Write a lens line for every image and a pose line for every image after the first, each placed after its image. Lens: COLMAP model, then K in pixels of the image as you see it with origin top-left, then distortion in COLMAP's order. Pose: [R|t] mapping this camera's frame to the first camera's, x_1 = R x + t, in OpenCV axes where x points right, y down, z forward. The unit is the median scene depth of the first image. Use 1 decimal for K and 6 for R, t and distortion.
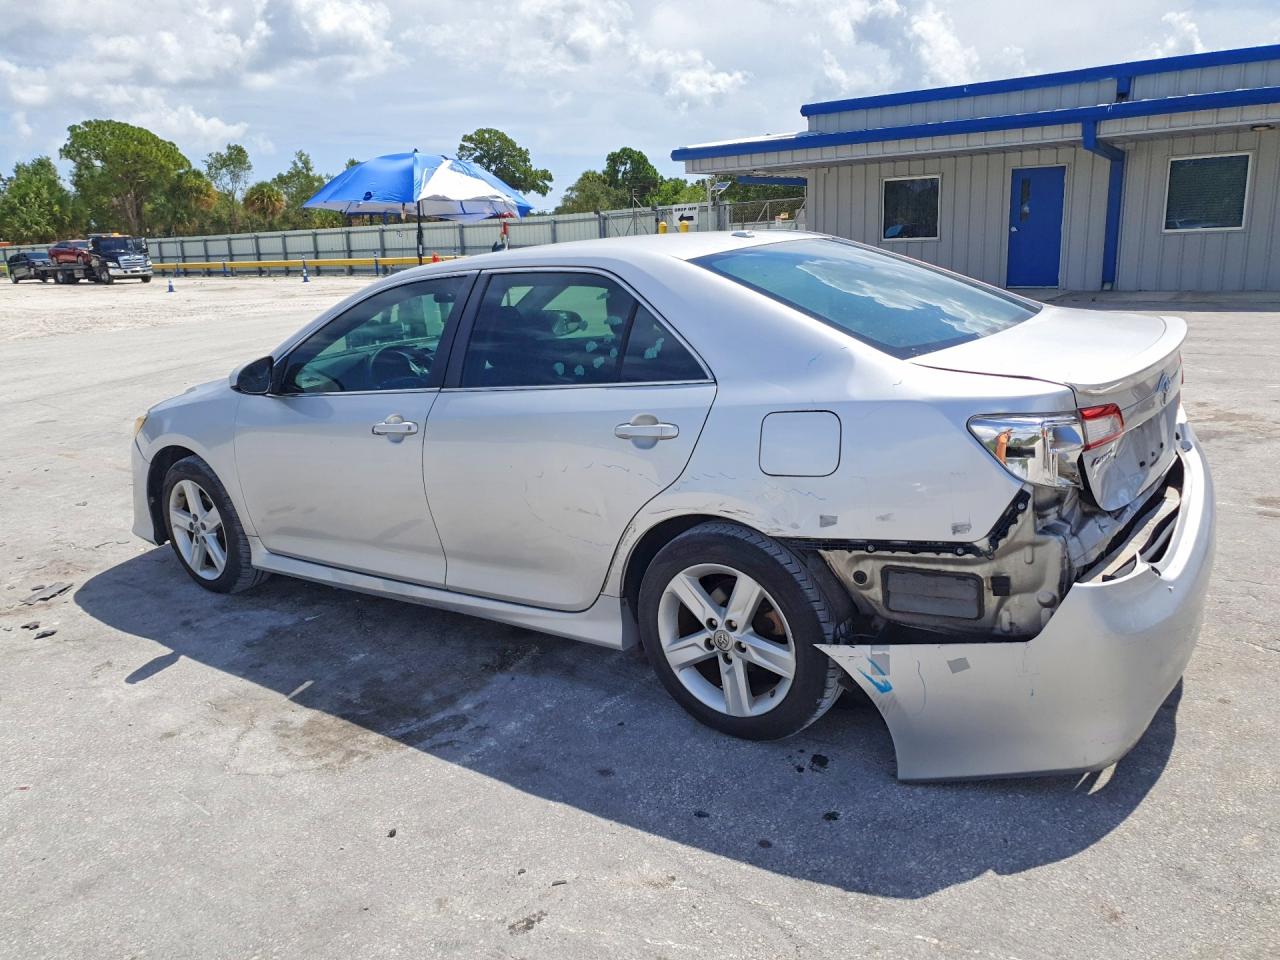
lens RADIAL K [[1031.1, 0, 638.7], [0, 1031.1, 500.6], [0, 0, 1]] dist [-0.002896, 0.018273]
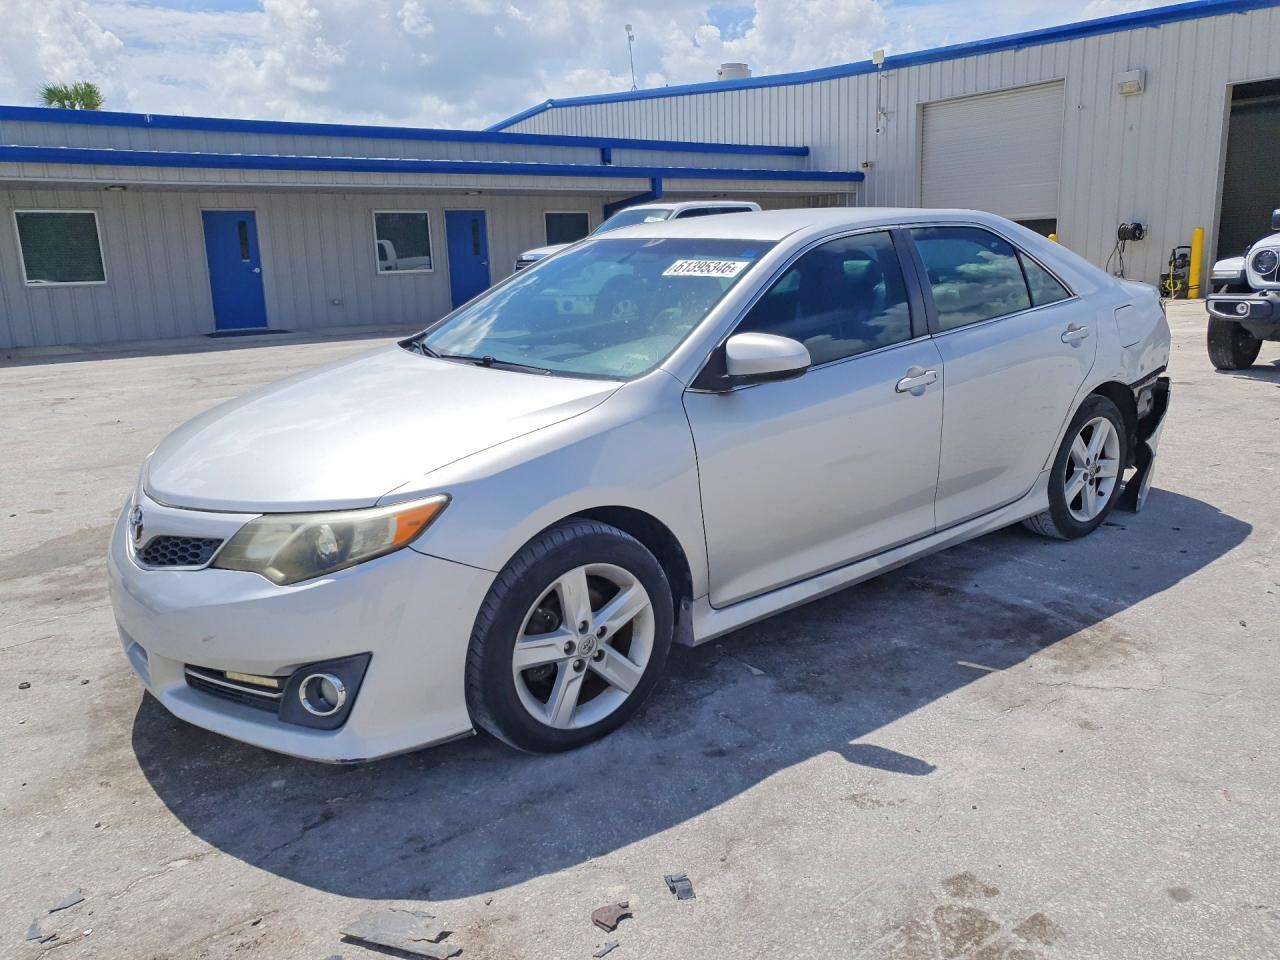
lens RADIAL K [[1031.1, 0, 638.7], [0, 1031.1, 500.6], [0, 0, 1]] dist [-0.002896, 0.018273]
pose [[0.232304, -0.191071, 0.953691, -1.233443], [0.267462, 0.955263, 0.126237, -0.153478], [-0.935146, 0.225751, 0.273016, 0.985938]]
